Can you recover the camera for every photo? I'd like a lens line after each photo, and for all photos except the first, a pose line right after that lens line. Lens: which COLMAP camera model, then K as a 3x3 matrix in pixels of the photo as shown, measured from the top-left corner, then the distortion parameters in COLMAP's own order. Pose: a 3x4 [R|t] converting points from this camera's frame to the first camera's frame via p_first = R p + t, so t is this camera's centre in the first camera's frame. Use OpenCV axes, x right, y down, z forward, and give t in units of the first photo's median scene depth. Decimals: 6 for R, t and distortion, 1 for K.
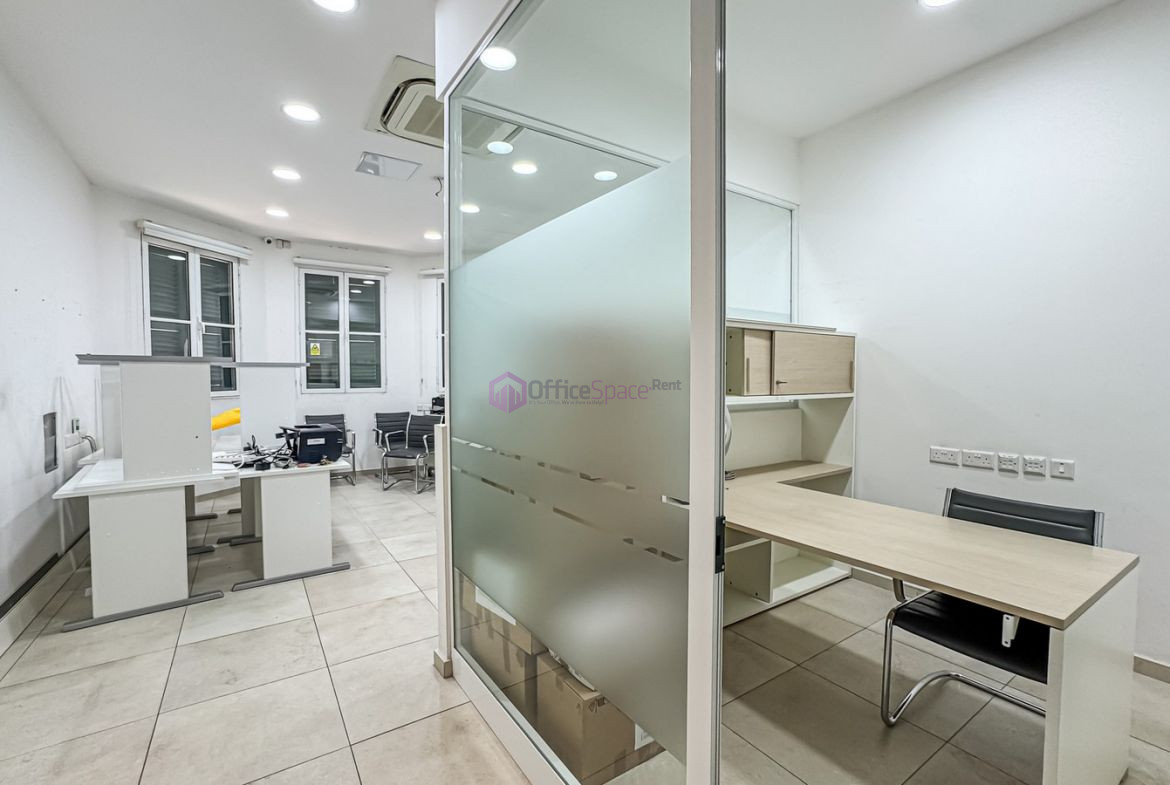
lens RADIAL K [[513.1, 0, 591.6], [0, 513.1, 395.4], [0, 0, 1]] dist [-0.027066, 0.011500]
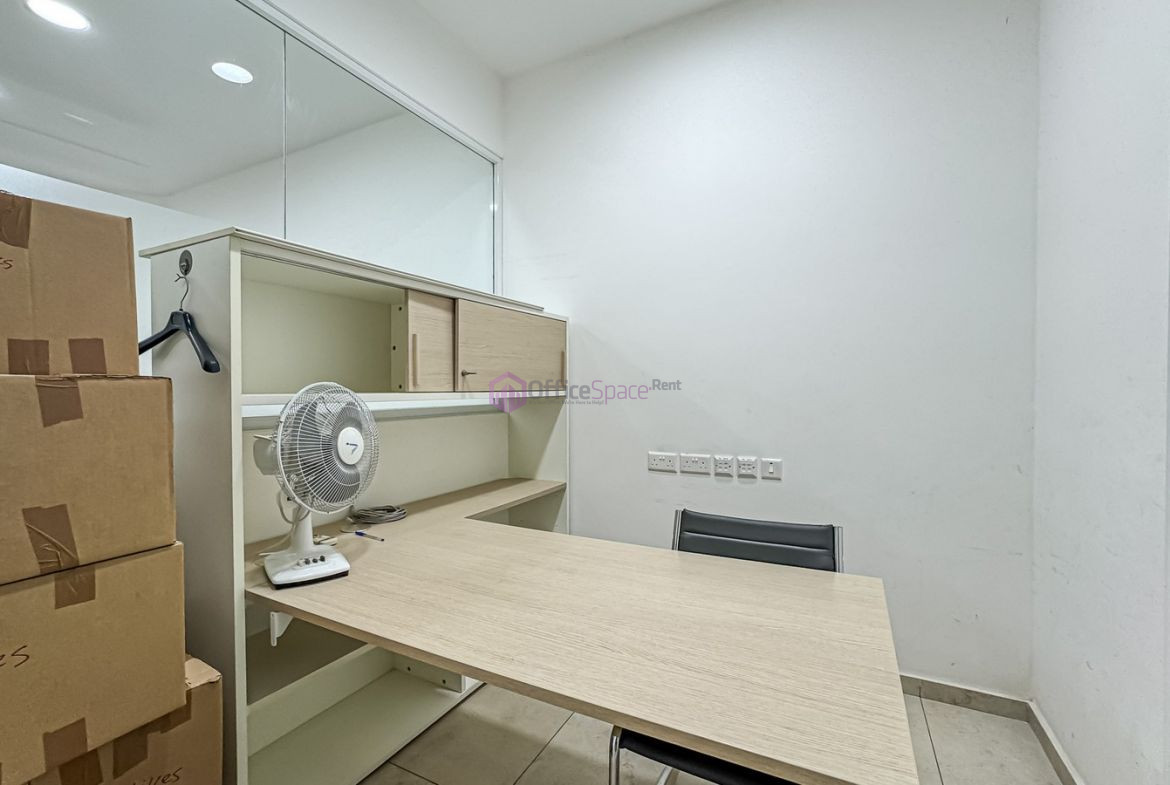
lens RADIAL K [[513.1, 0, 586.0], [0, 513.1, 392.4], [0, 0, 1]] dist [-0.027066, 0.011500]
pose [[0.879408, -0.007495, 0.476010, 0.181021], [0.019393, 0.999610, -0.020087, 0.017605], [-0.475674, 0.026896, 0.879210, 0.315979]]
